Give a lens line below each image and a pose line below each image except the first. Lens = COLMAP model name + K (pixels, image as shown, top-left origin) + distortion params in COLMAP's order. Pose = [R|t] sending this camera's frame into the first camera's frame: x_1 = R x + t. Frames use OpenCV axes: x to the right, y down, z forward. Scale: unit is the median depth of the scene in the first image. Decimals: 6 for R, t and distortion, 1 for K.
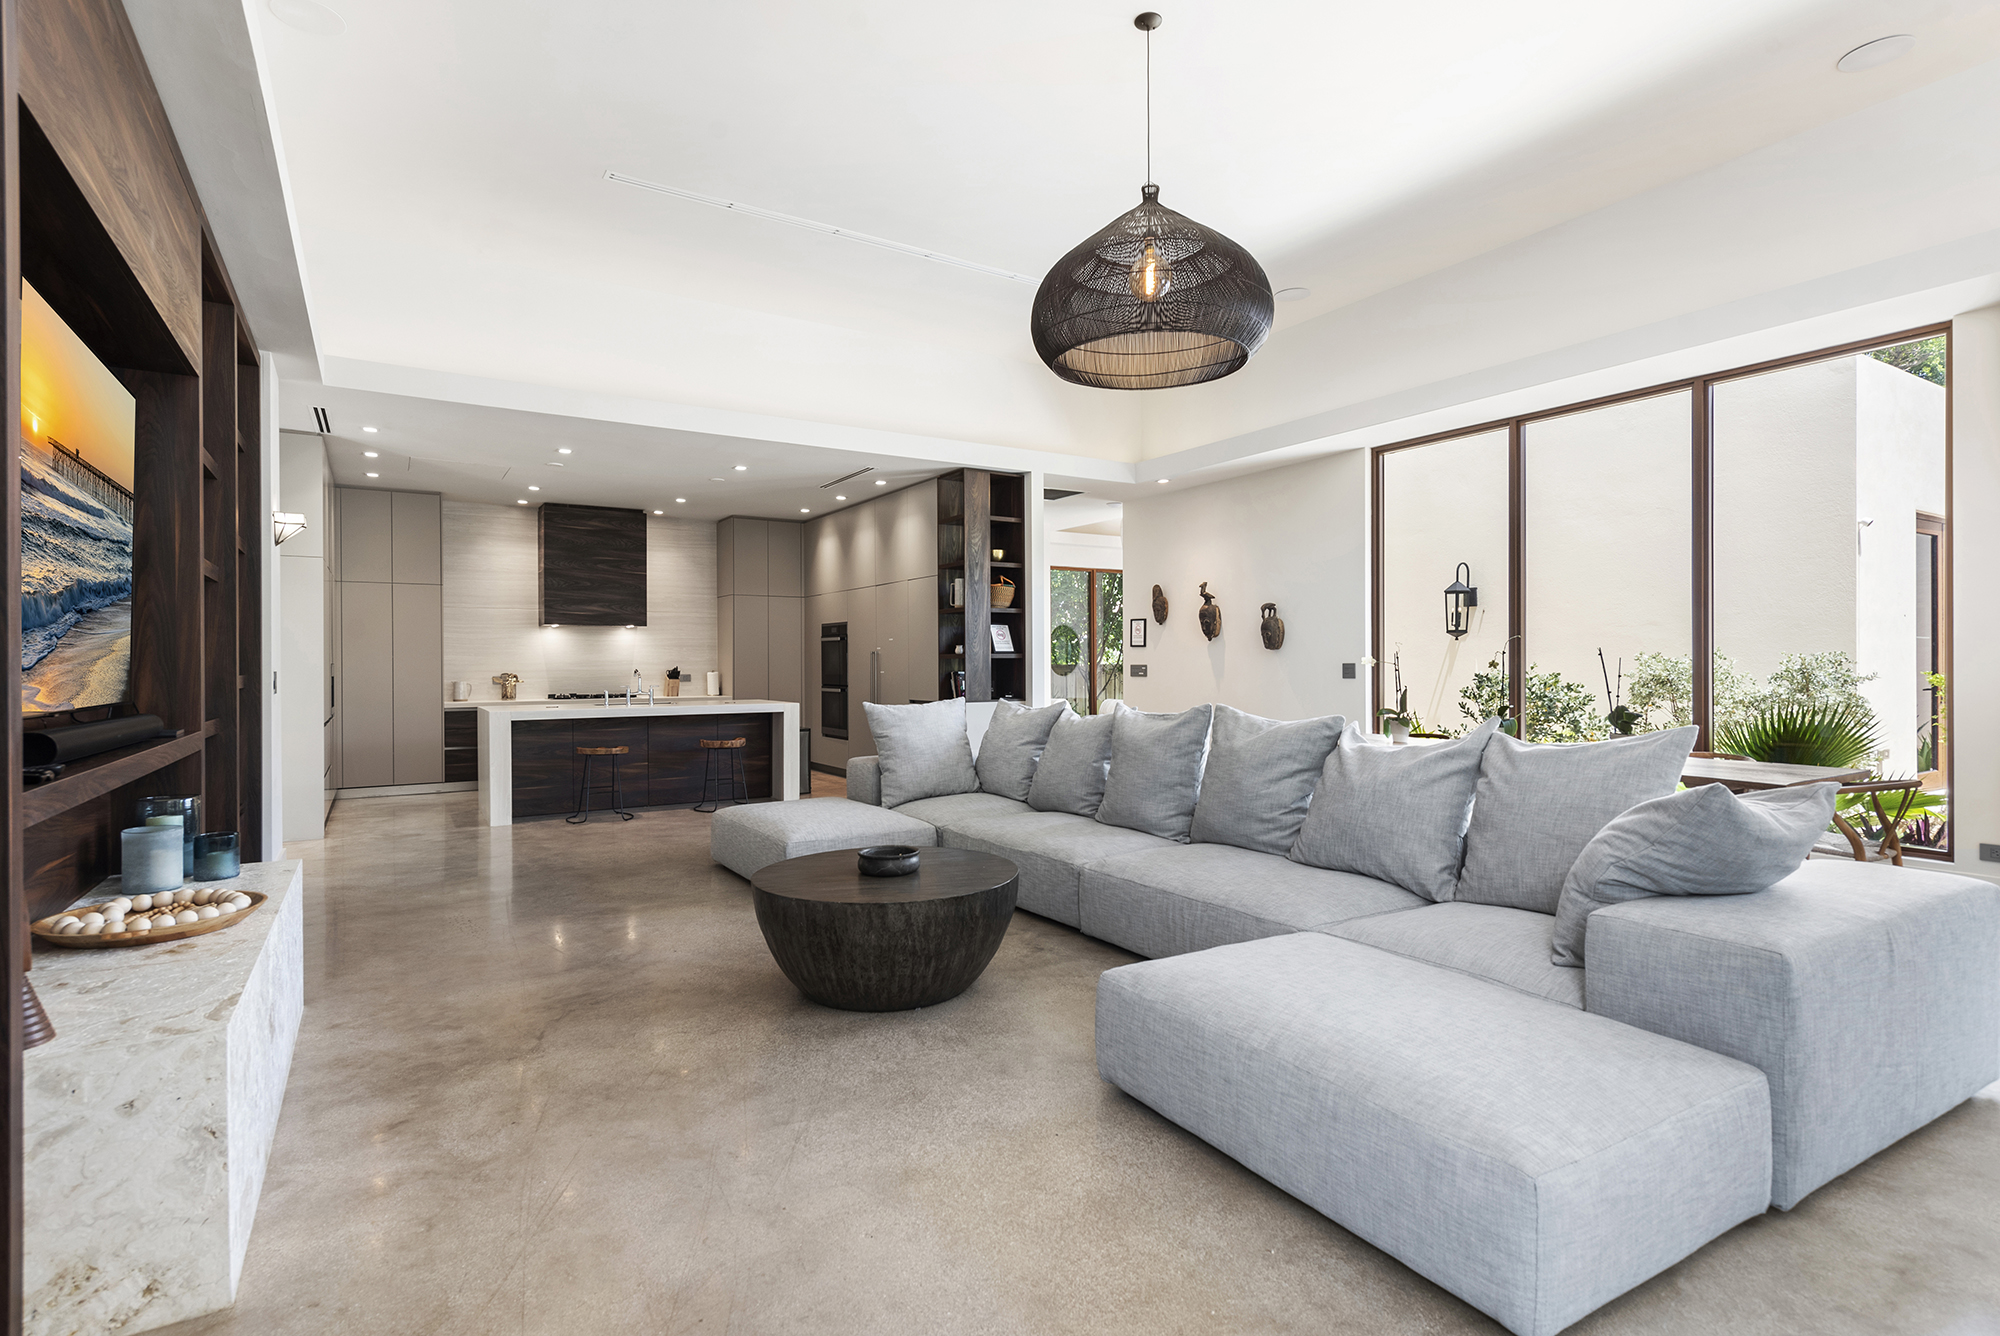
lens RADIAL K [[988.2, 0, 1000.0], [0, 988.2, 668.0], [0, 0, 1]] dist [0.026872, 0.000386]
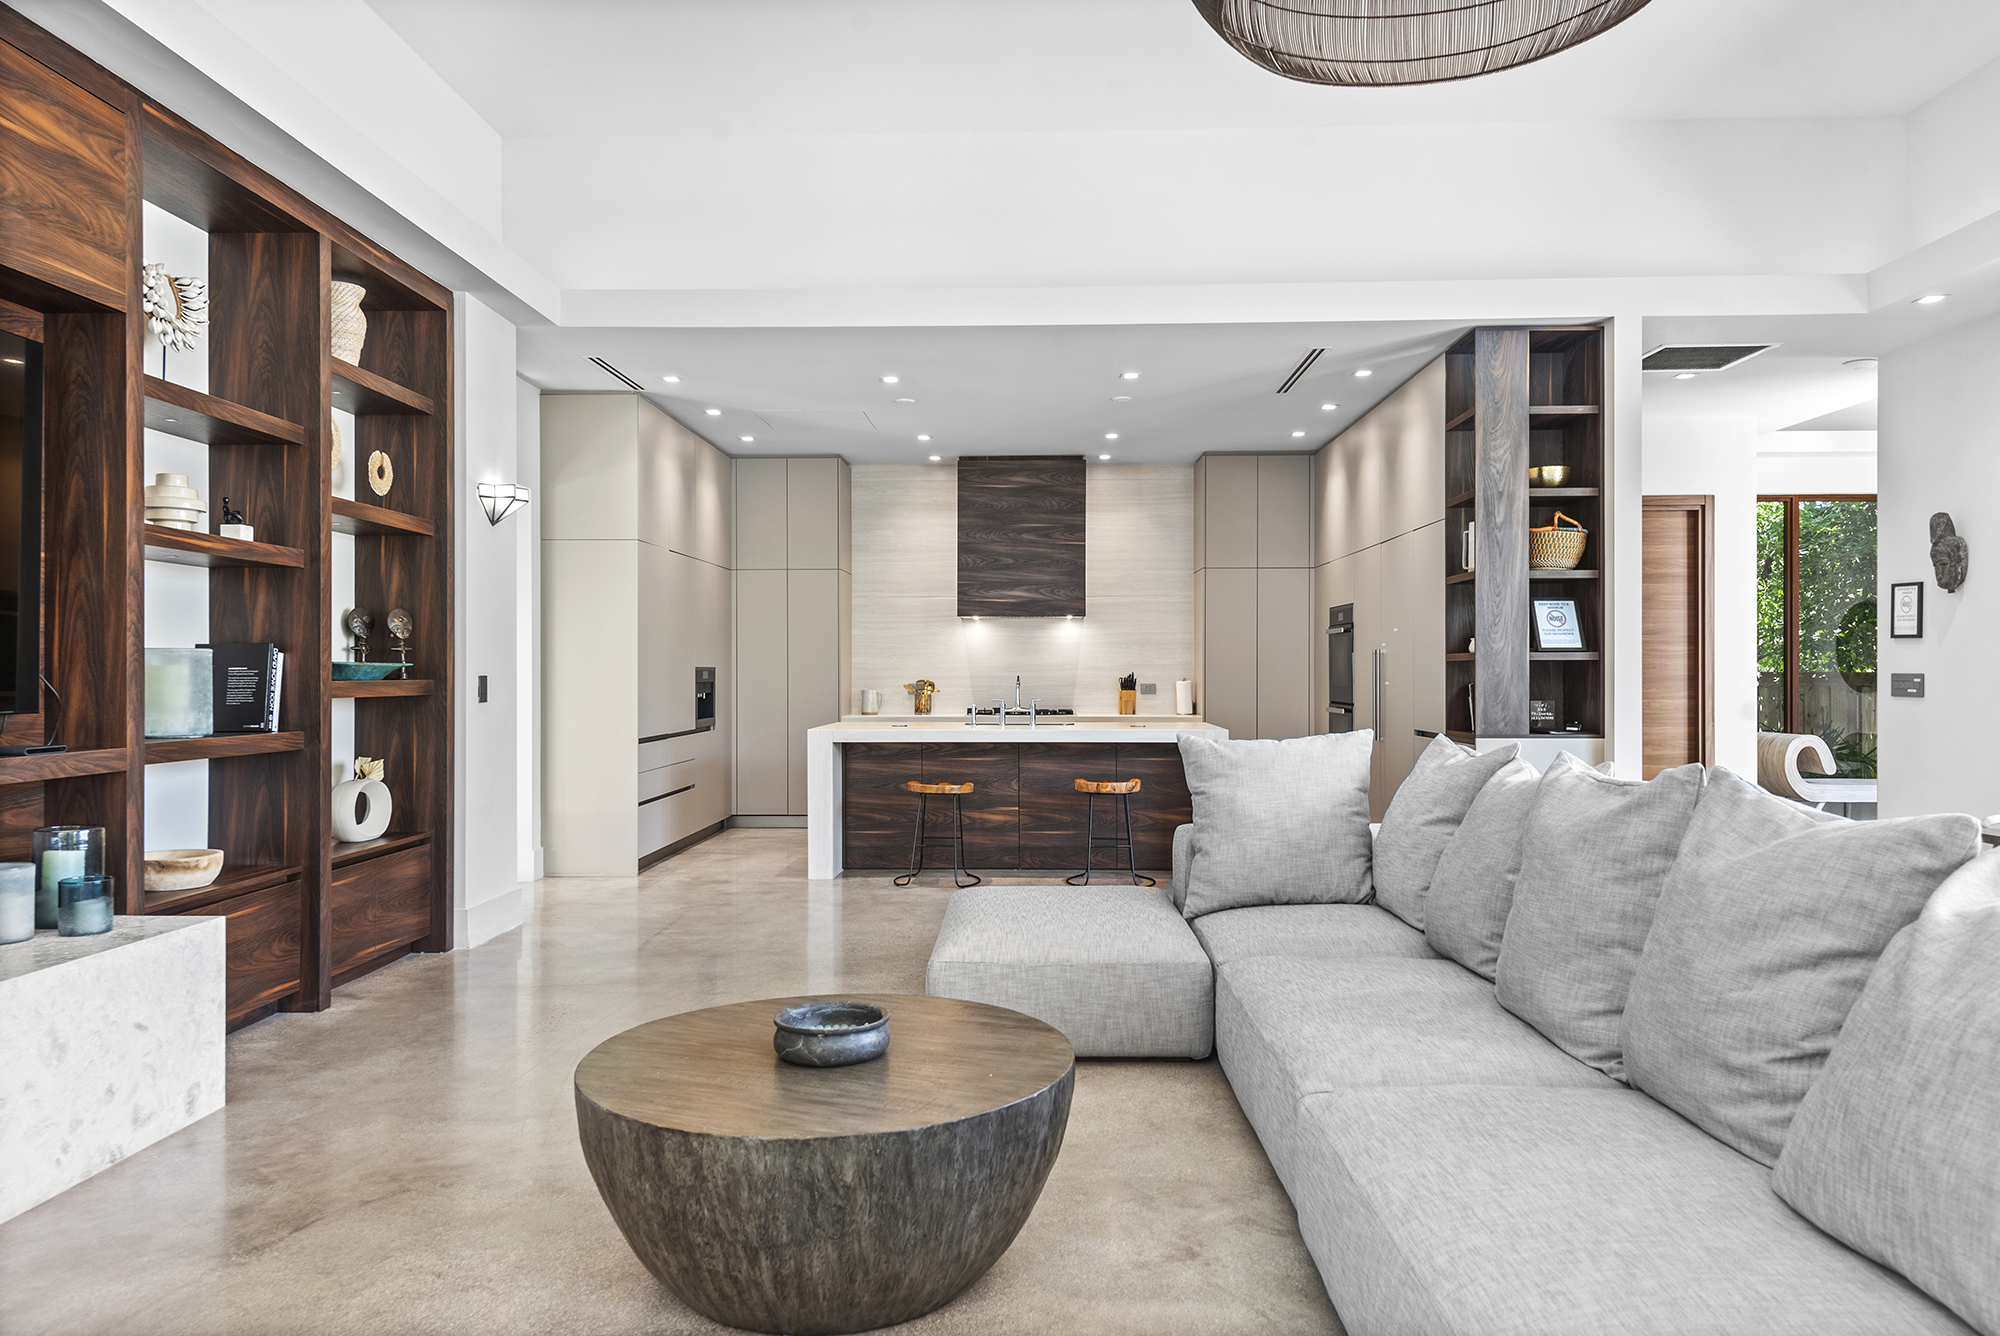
lens RADIAL K [[1337.6, 0, 989.4], [0, 1337.6, 670.3], [0, 0, 1]] dist [0.034214, -0.020295]
pose [[0.829437, 0.004024, -0.558586, 0.161994], [-0.006008, 0.999980, -0.001717, -0.001089], [0.558568, 0.004780, 0.829445, 0.195361]]
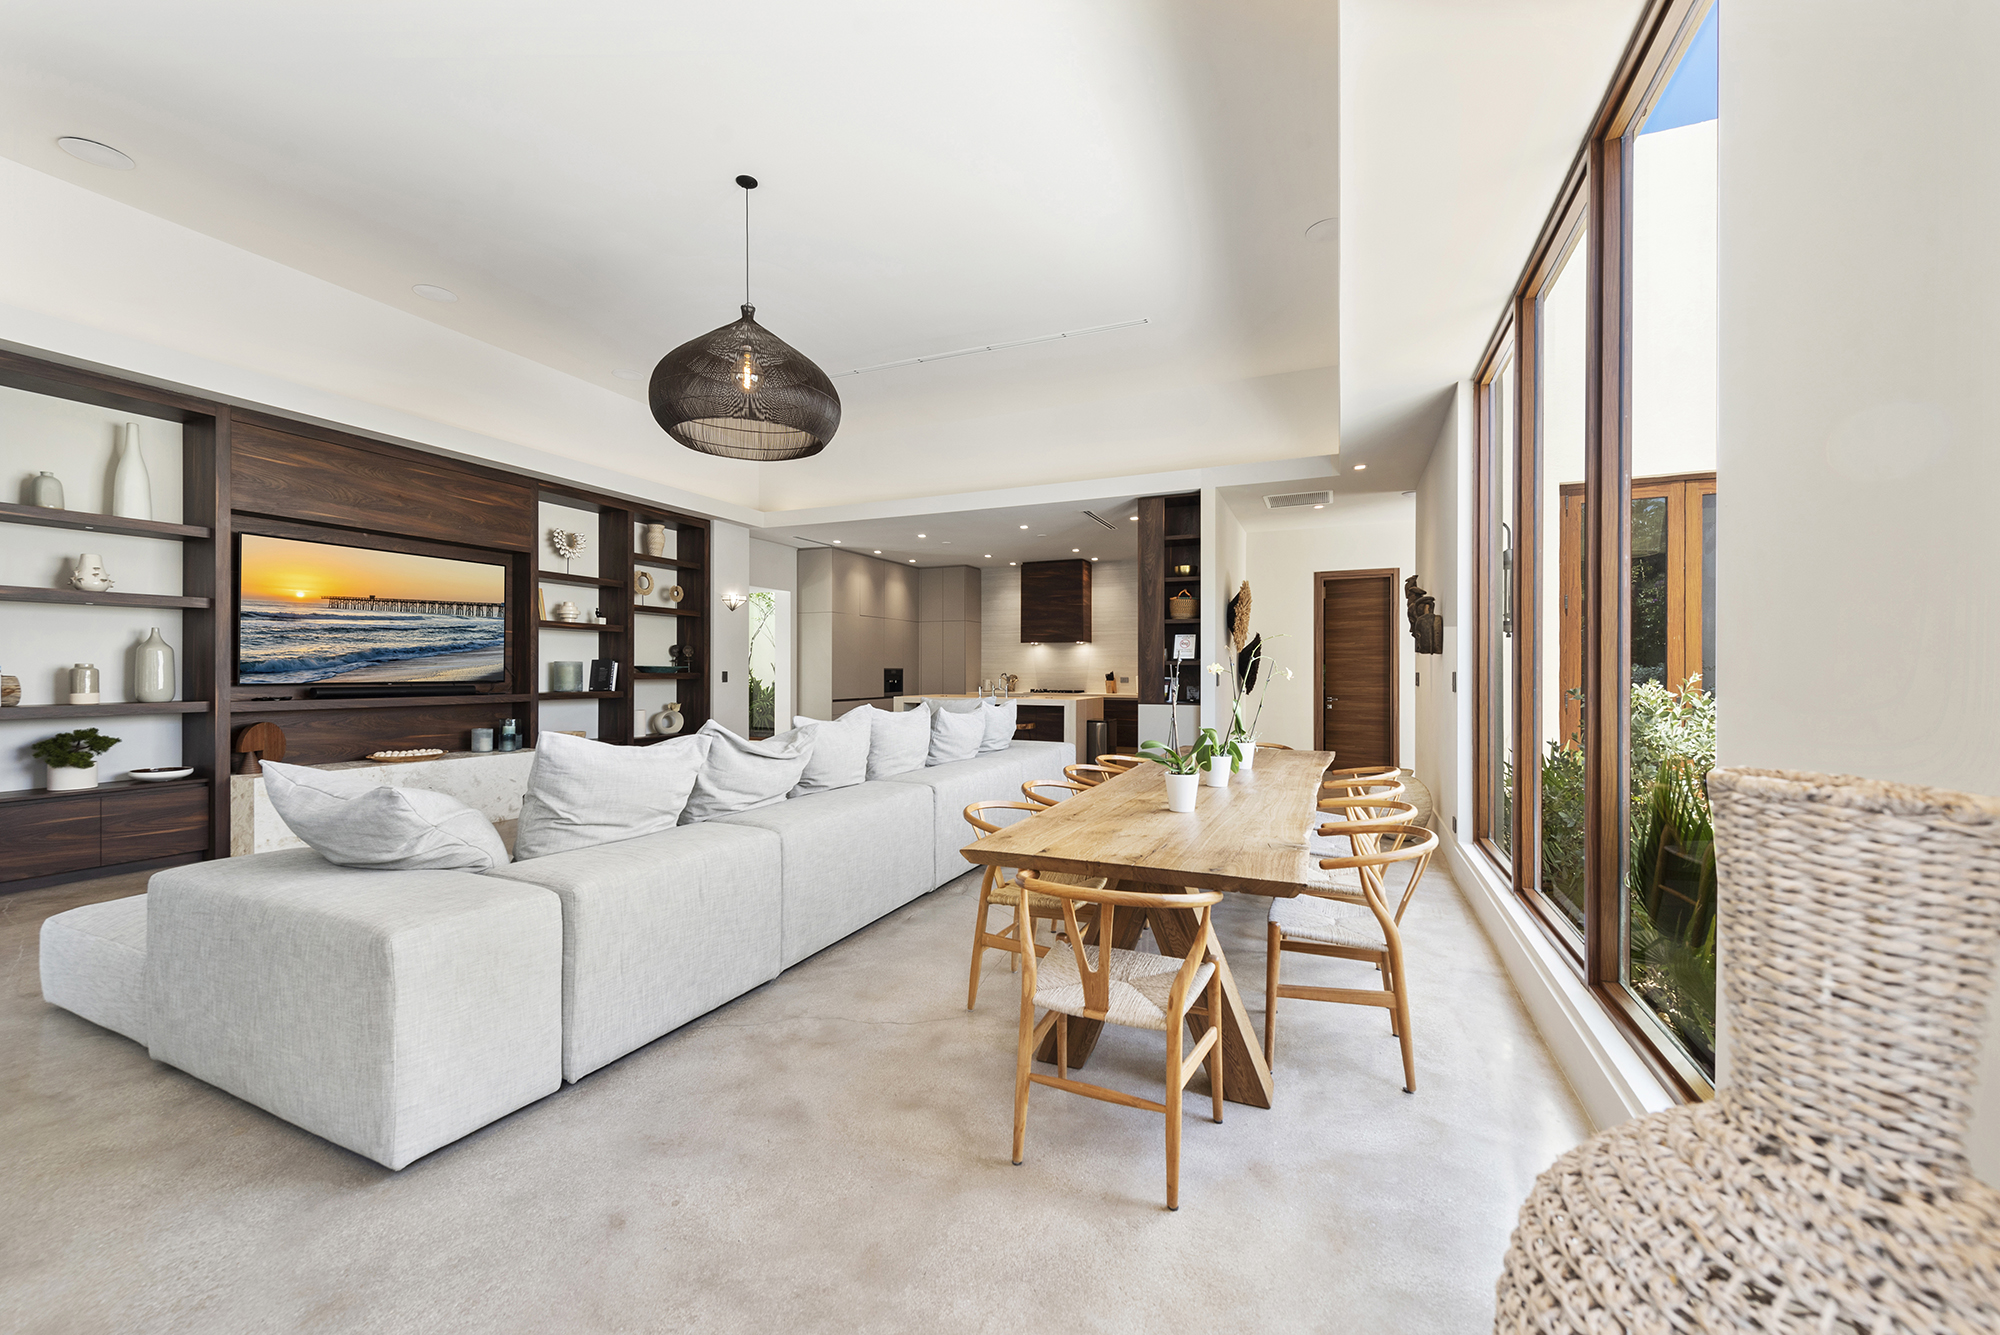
lens RADIAL K [[774.6, 0, 983.1], [0, 774.6, 672.3], [0, 0, 1]] dist [0.000229, -0.000438]
pose [[0.556103, 0.007970, -0.831075, 0.593022], [-0.008262, 0.999958, 0.004060, -0.003785], [0.831073, 0.004609, 0.556145, 0.349762]]
